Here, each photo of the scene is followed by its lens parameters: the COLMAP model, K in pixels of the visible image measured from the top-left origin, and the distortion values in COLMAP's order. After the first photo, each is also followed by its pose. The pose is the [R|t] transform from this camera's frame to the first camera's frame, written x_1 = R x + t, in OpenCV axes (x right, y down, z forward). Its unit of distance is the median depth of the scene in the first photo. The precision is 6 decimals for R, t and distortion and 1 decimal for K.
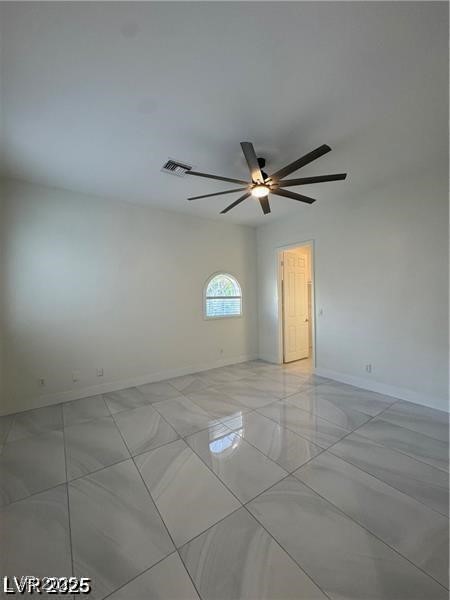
lens RADIAL K [[240.7, 0, 225.7], [0, 240.7, 298.4], [0, 0, 1]] dist [-0.001914, -0.000091]
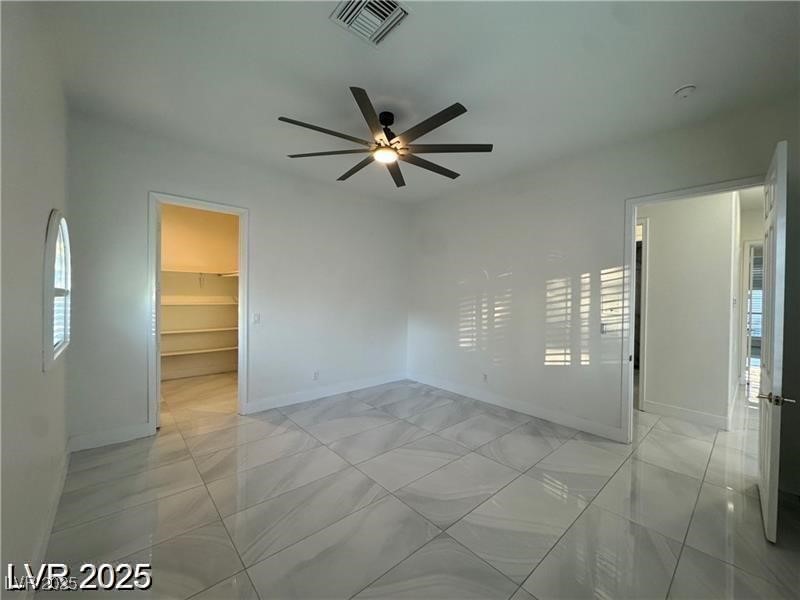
lens RADIAL K [[321.0, 0, 401.4], [0, 321.0, 301.5], [0, 0, 1]] dist [-0.001914, -0.000091]
pose [[-0.116556, -0.001569, 0.993183, -0.764973], [-0.005954, 0.999982, 0.000881, 0.006148], [-0.993166, -0.005811, -0.116563, 0.951916]]
